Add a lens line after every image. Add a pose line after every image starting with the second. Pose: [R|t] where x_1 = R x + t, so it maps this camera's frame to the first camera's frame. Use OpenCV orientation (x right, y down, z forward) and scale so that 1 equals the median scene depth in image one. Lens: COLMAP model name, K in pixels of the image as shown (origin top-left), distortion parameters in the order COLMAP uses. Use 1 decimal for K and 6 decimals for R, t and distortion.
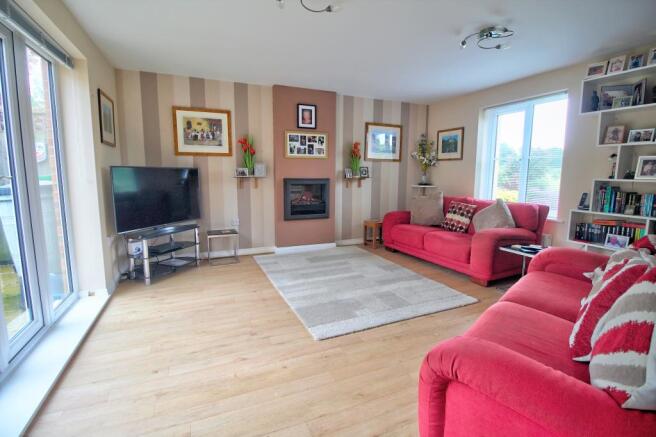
lens RADIAL K [[312.9, 0, 330.3], [0, 312.9, 212.1], [0, 0, 1]] dist [-0.000840, -0.000221]
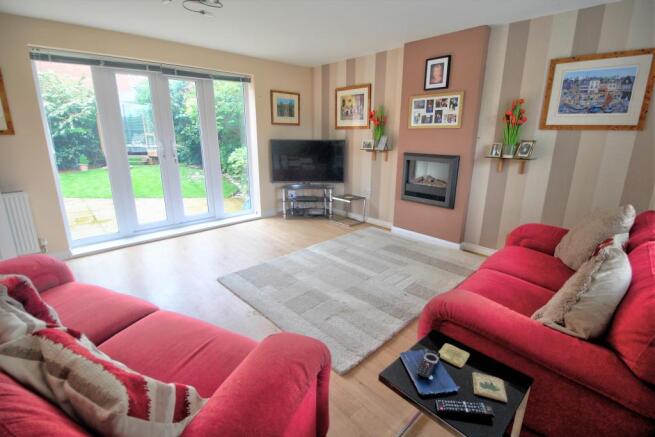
lens RADIAL K [[302.0, 0, 327.5], [0, 302.0, 218.5], [0, 0, 1]] dist [-0.020577, 0.000223]
pose [[0.328538, 0.247237, -0.911557, 0.606609], [-0.129356, 0.967815, 0.215874, -0.082792], [0.935591, 0.046992, 0.349946, 0.504521]]
